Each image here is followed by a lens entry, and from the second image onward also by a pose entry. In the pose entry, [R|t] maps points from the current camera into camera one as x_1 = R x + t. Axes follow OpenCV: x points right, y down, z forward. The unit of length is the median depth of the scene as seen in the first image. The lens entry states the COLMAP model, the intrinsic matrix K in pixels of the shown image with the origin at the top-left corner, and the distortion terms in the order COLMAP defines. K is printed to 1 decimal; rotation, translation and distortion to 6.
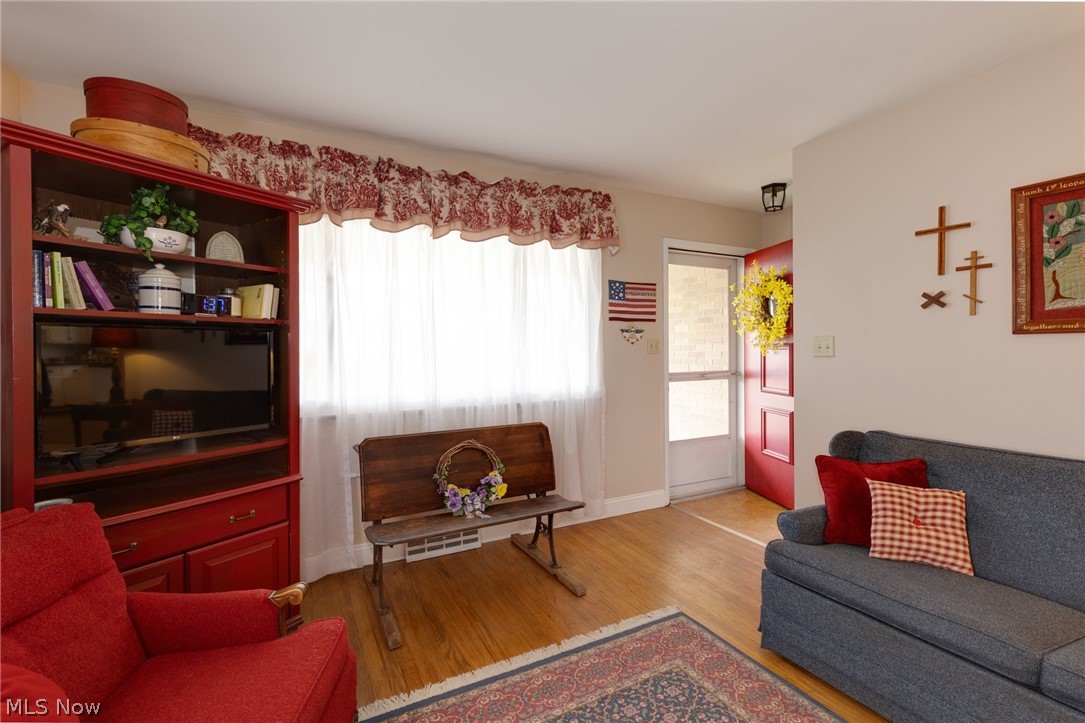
lens RADIAL K [[487.3, 0, 545.8], [0, 487.3, 351.9], [0, 0, 1]] dist [0.004485, -0.000673]
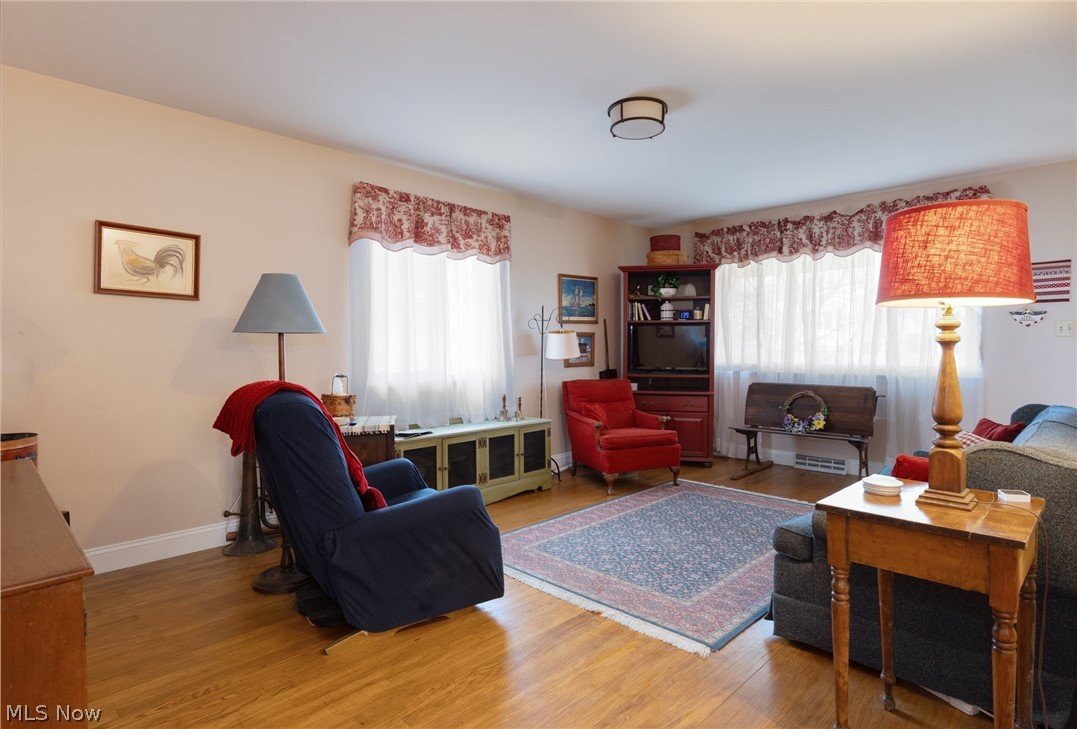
lens RADIAL K [[564.3, 0, 539.9], [0, 564.3, 357.2], [0, 0, 1]] dist [0.001609, -0.000047]
pose [[0.285255, 0.024116, -0.958148, 1.313071], [-0.010558, 0.999702, 0.022019, 0.040563], [0.958393, 0.003836, 0.285425, -0.343057]]
